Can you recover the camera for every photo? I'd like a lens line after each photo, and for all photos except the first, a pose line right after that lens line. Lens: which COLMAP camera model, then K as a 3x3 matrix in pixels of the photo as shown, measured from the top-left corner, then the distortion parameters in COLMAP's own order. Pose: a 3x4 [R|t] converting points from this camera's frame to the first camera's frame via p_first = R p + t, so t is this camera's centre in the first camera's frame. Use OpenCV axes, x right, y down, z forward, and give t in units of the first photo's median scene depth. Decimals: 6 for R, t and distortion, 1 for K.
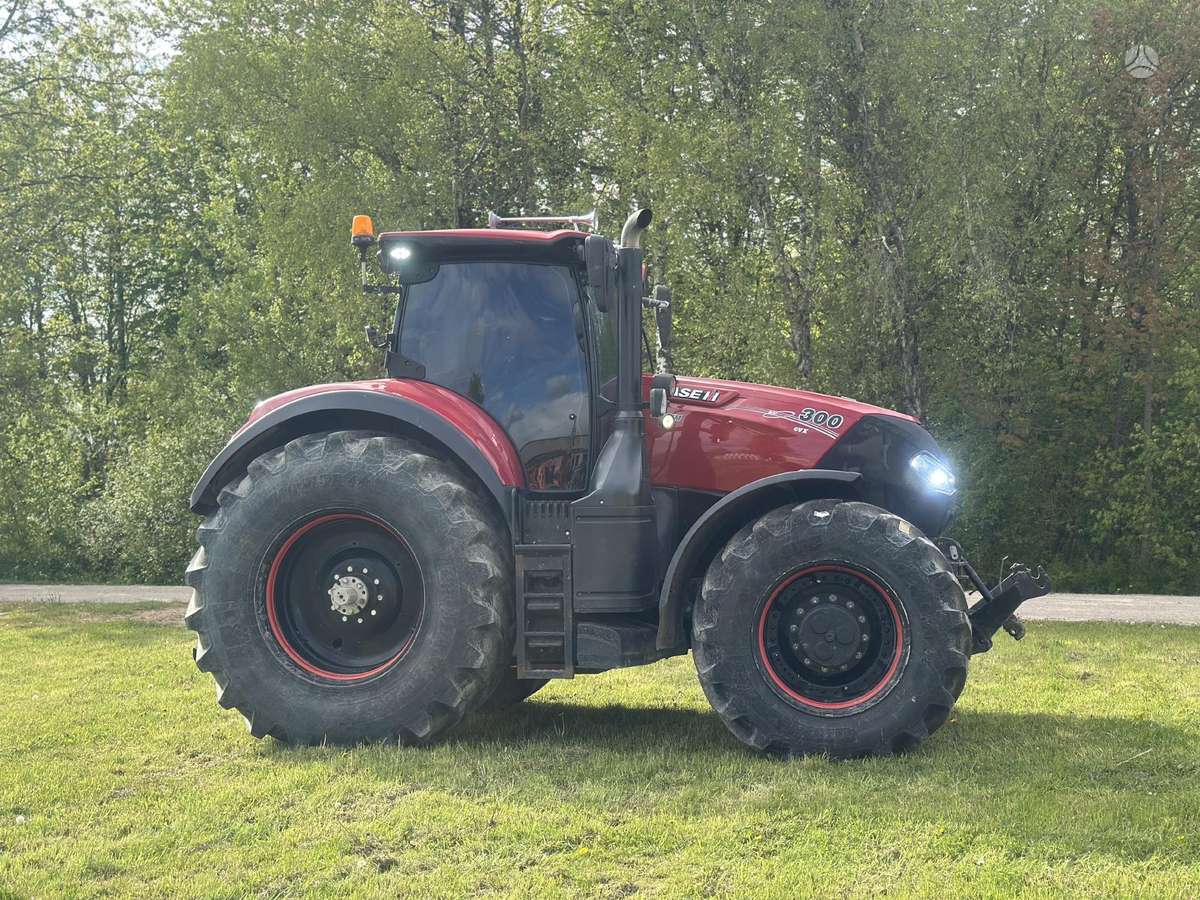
lens RADIAL K [[1619.4, 0, 597.0], [0, 1619.4, 472.2], [0, 0, 1]] dist [0.133937, -0.122114]
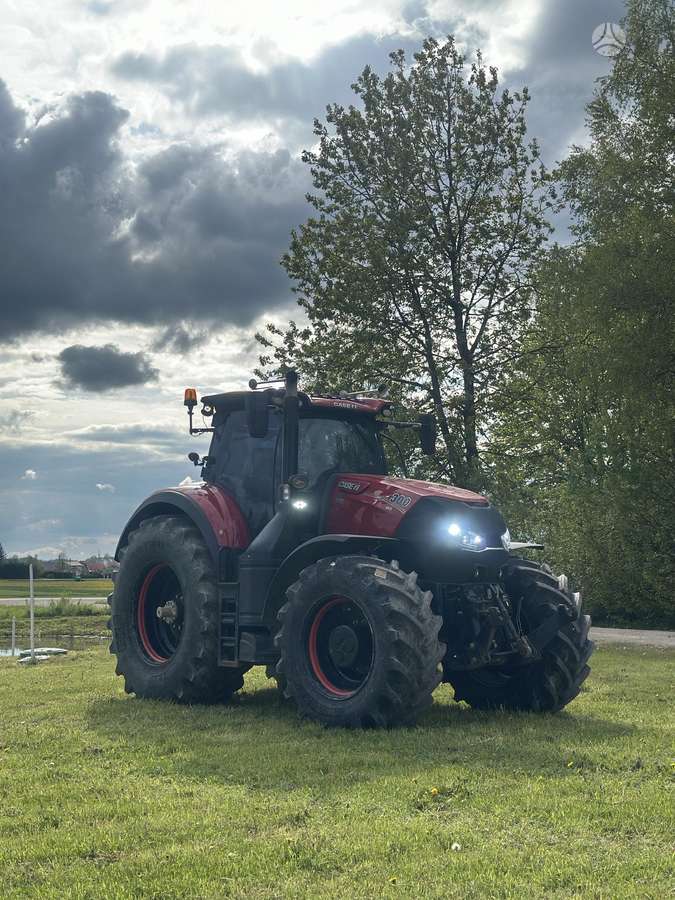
lens RADIAL K [[1214.6, 0, 337.5], [0, 1214.6, 450.0], [0, 0, 1]] dist [0.133937, -0.122114]
pose [[0.770382, -0.056115, -0.635108, 0.828269], [0.003028, 0.996430, -0.084366, 0.015129], [0.637575, 0.063071, 0.767802, 0.119681]]
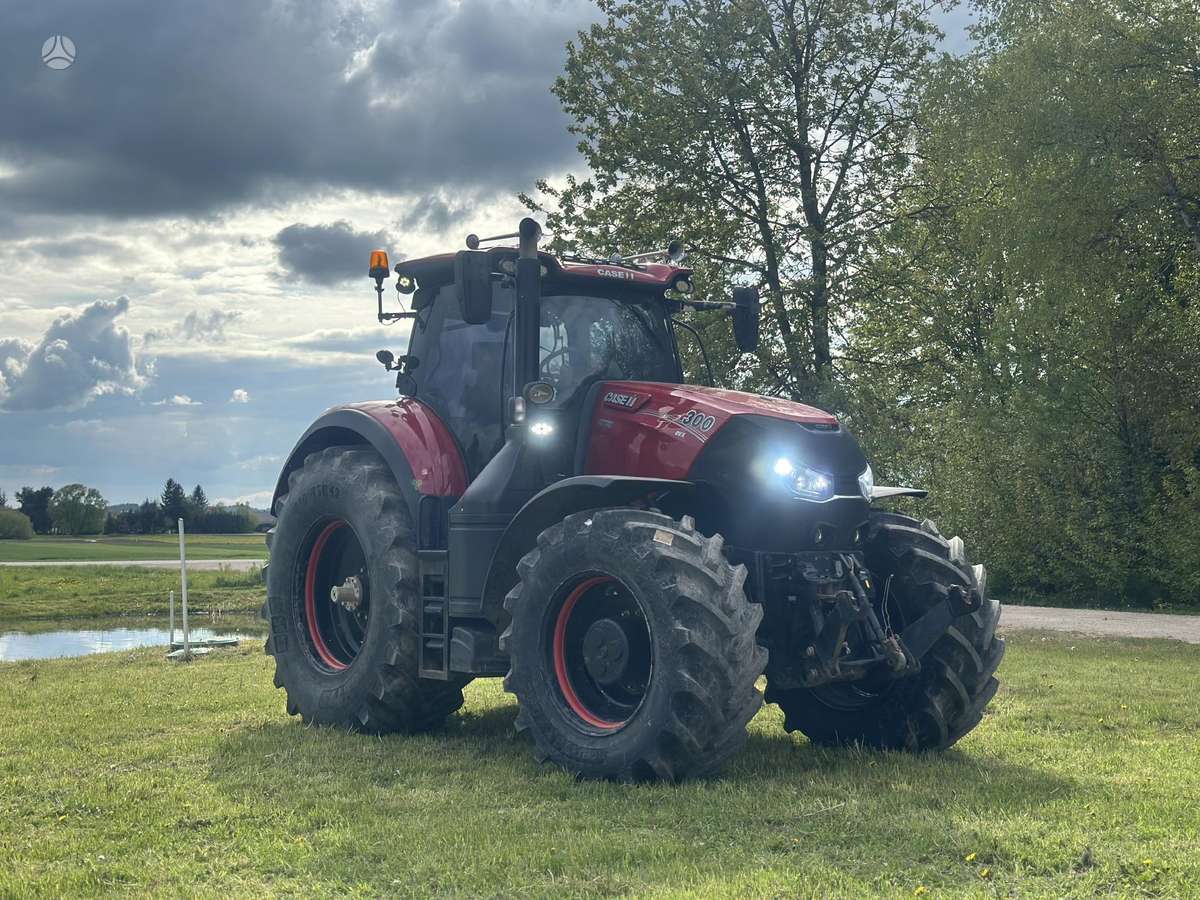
lens RADIAL K [[1619.4, 0, 597.0], [0, 1619.4, 472.2], [0, 0, 1]] dist [0.133937, -0.122114]
pose [[0.750697, -0.015467, -0.660465, 0.733937], [0.005849, 0.999842, -0.016768, 0.012054], [0.660620, 0.008724, 0.750669, 0.277603]]
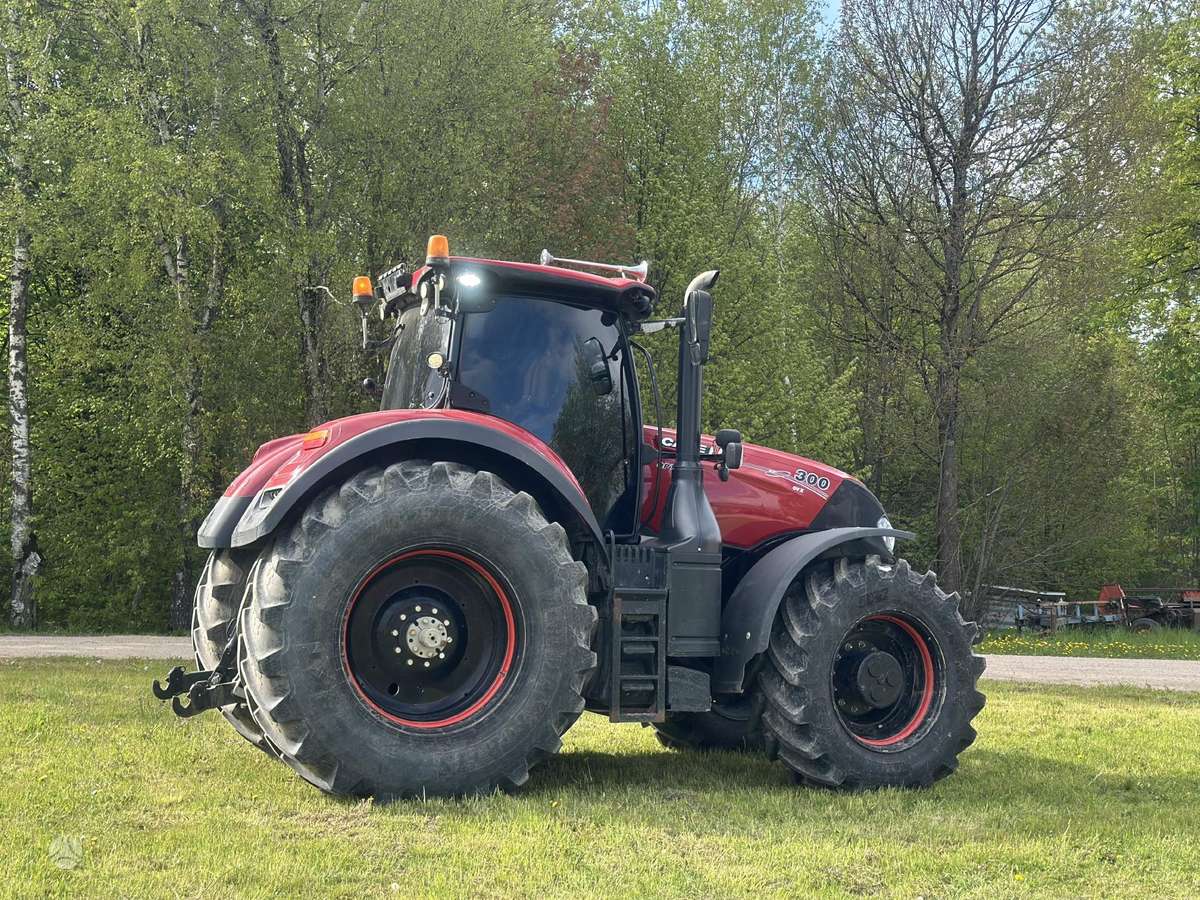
lens RADIAL K [[1619.4, 0, 597.0], [0, 1619.4, 472.2], [0, 0, 1]] dist [0.133937, -0.122114]
pose [[0.841527, 0.065406, 0.536241, -0.595631], [-0.049452, 0.997803, -0.044098, 0.017974], [-0.537947, 0.010592, 0.842912, 0.161242]]
